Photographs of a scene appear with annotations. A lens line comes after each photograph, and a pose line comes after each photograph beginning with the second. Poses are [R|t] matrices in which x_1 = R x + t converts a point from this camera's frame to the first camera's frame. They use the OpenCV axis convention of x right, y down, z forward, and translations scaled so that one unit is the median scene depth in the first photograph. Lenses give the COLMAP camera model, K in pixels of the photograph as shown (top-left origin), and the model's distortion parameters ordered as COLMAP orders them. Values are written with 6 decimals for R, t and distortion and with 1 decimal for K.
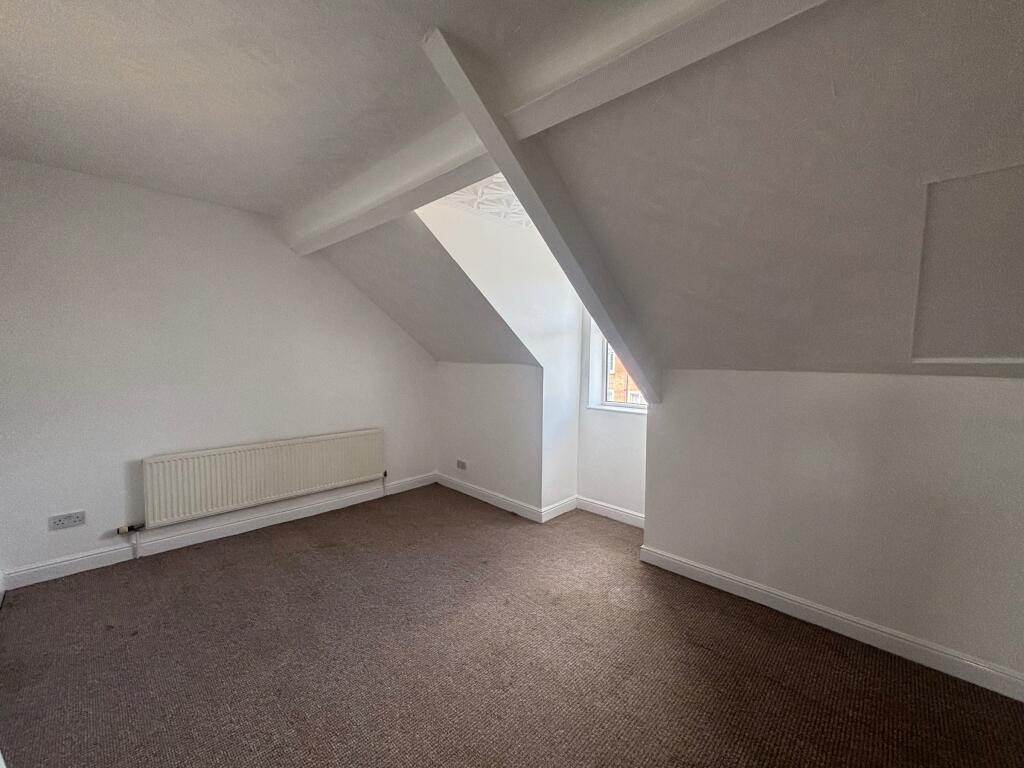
lens RADIAL K [[412.2, 0, 513.7], [0, 412.2, 380.7], [0, 0, 1]] dist [0.007706, 0.000284]
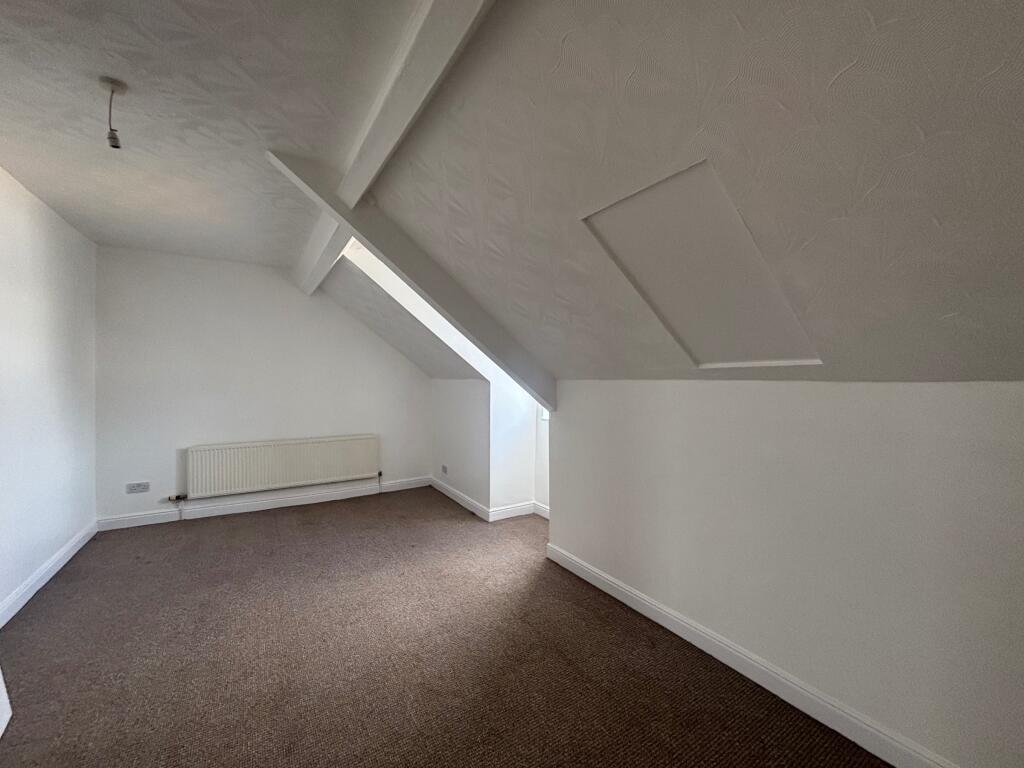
lens RADIAL K [[412.2, 0, 505.9], [0, 412.2, 384.6], [0, 0, 1]] dist [0.007706, 0.000284]
pose [[0.969918, -0.005985, -0.243359, 0.447254], [-0.004519, 0.999083, -0.042581, 0.029024], [0.243391, 0.042400, 0.969001, -0.087027]]
